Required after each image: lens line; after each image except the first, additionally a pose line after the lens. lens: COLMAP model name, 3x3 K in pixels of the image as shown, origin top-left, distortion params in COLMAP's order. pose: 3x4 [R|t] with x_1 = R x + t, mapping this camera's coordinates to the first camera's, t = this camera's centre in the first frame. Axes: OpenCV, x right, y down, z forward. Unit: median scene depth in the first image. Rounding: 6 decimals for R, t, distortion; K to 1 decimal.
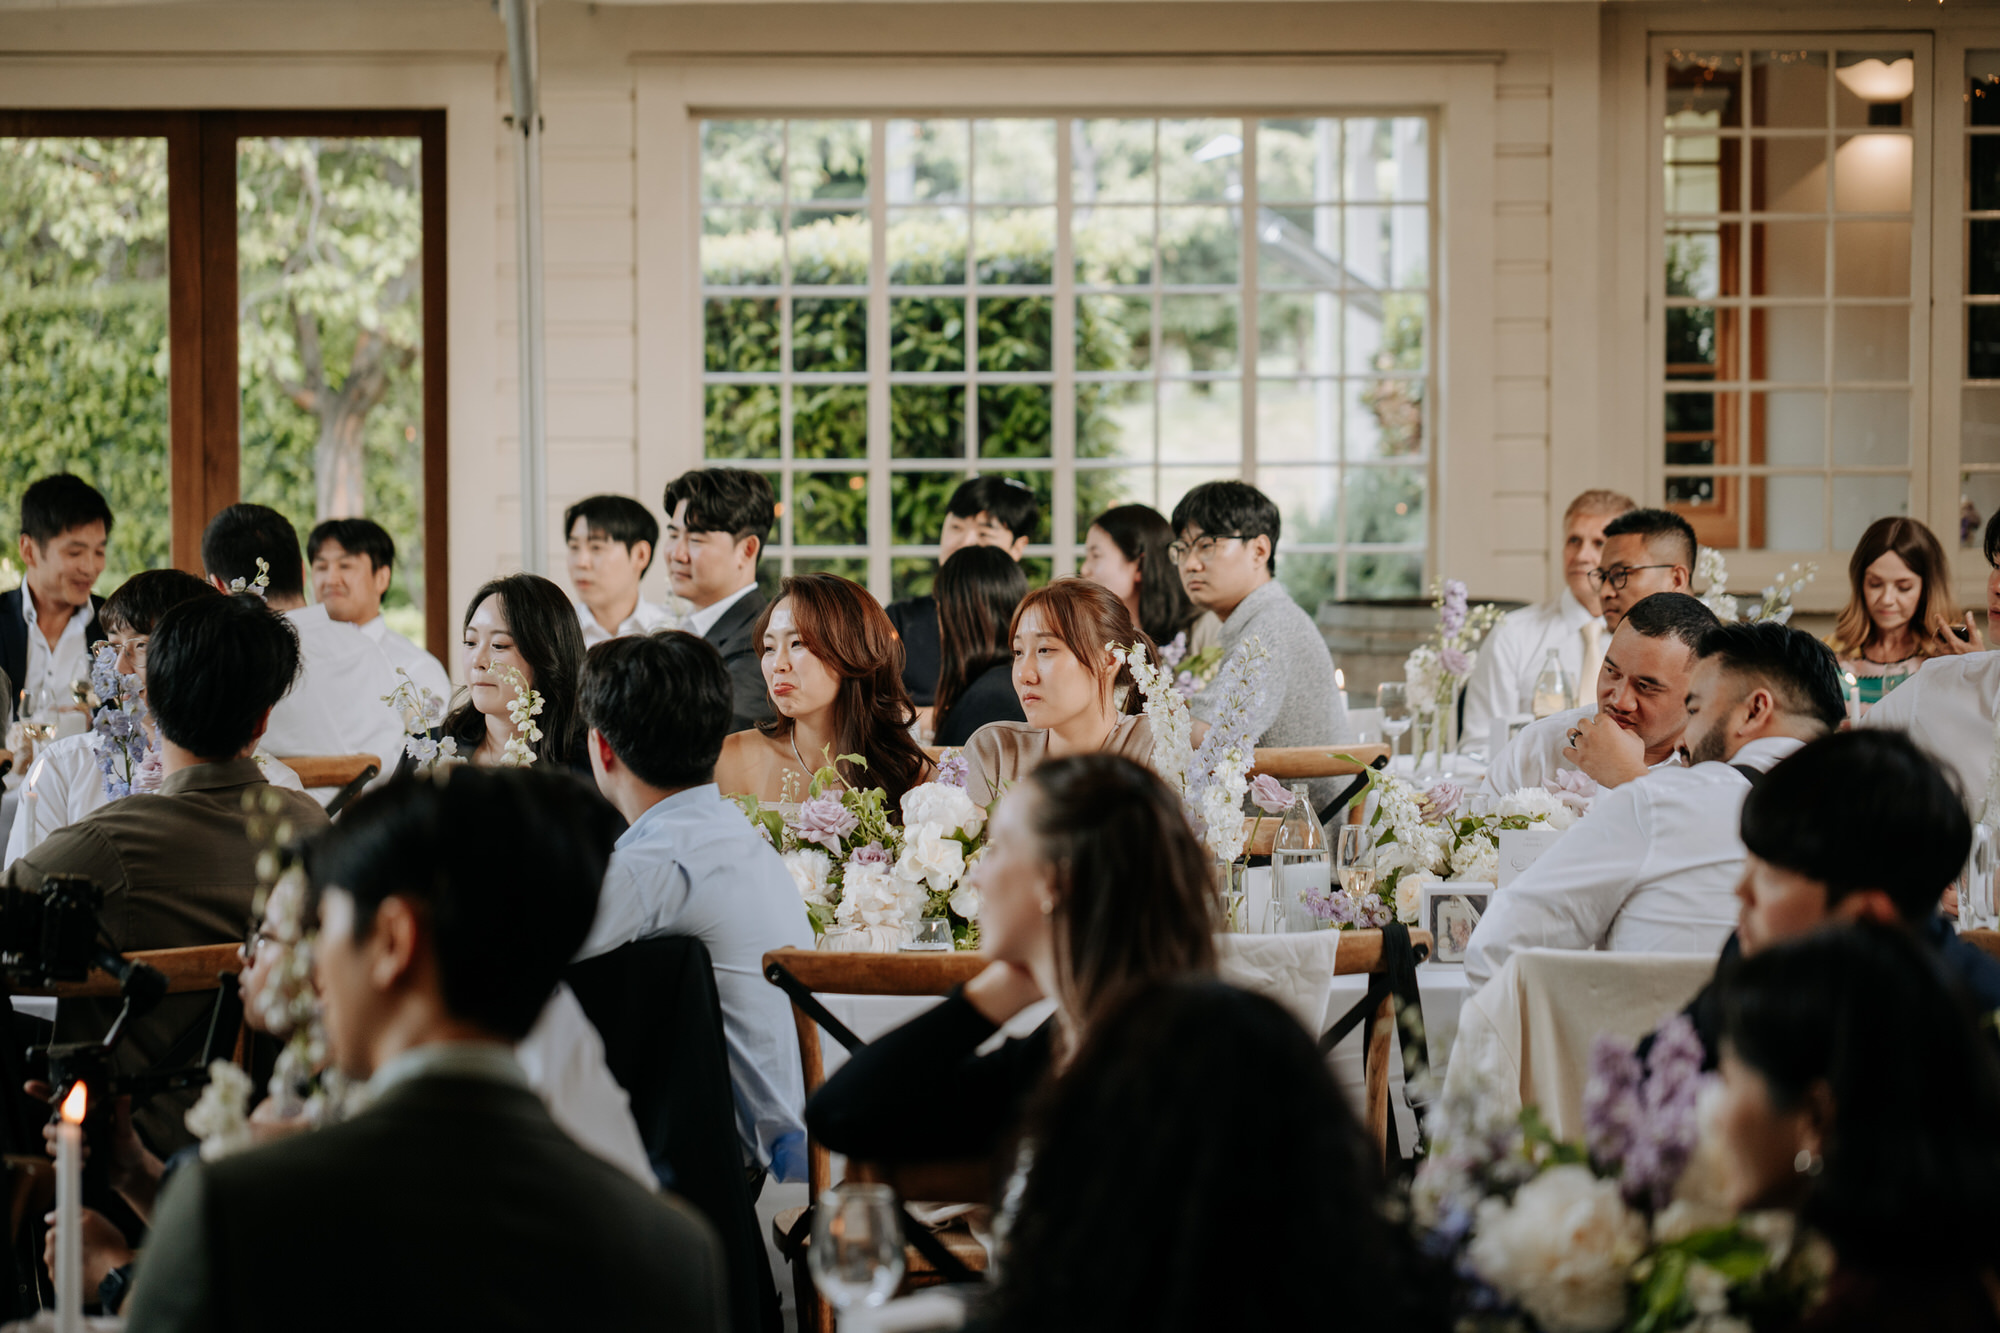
lens RADIAL K [[6470.1, 0, 895.3], [0, 6470.1, 726.8], [0, 0, 1]] dist [0.148872, 1.323123]
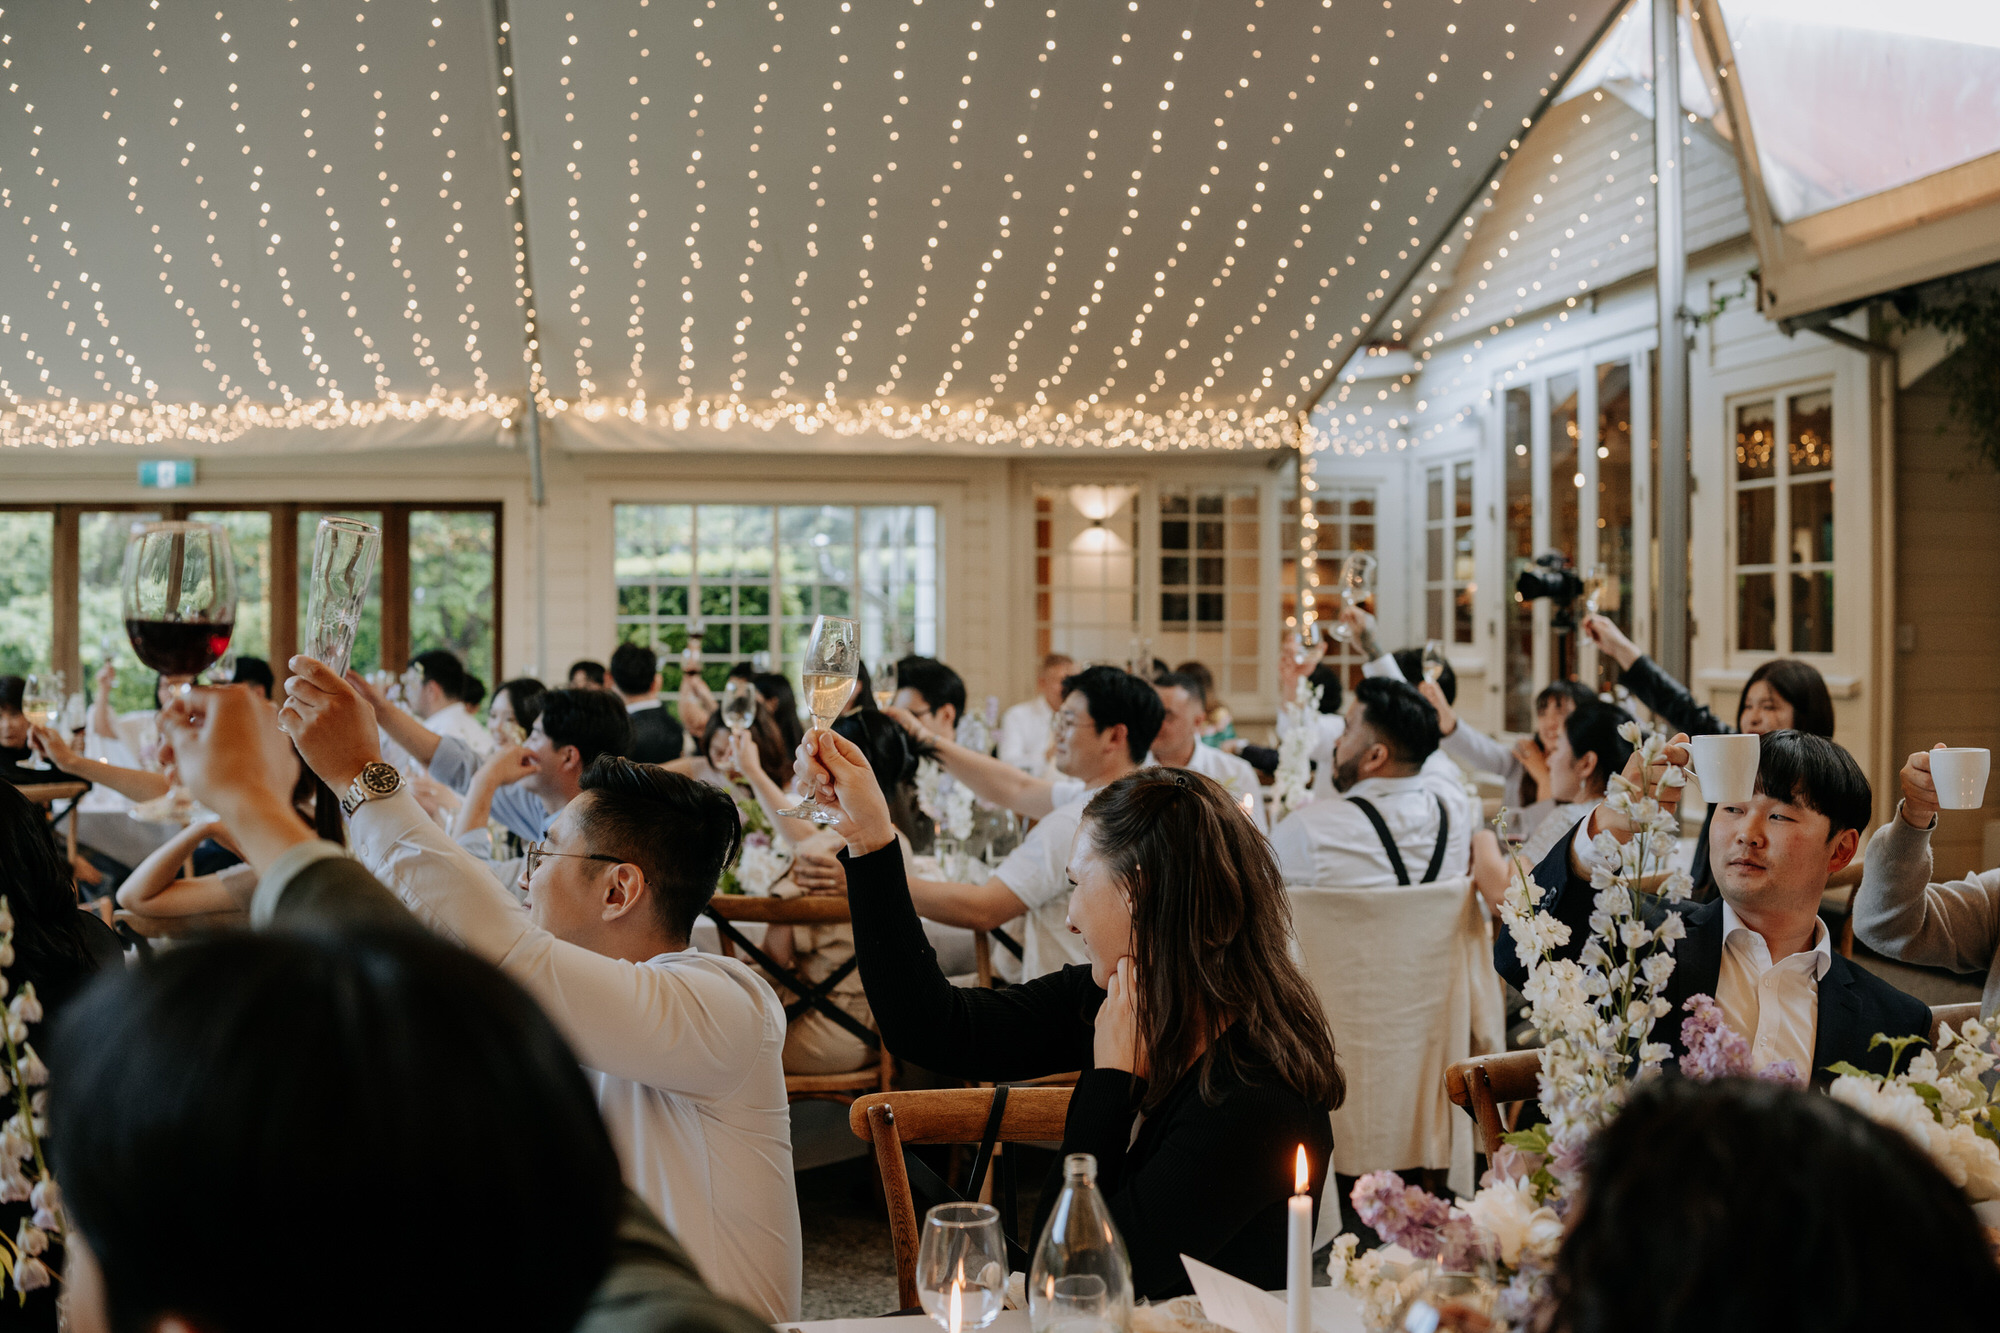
lens RADIAL K [[2156.7, 0, 1000.0], [0, 2156.7, 666.5], [0, 0, 1]] dist [-0.184832, 0.002750]
pose [[0.987052, -0.001619, 0.160391, -0.017576], [0.009954, 0.998640, -0.051179, 0.002349], [-0.160090, 0.052113, 0.985726, 0.237177]]
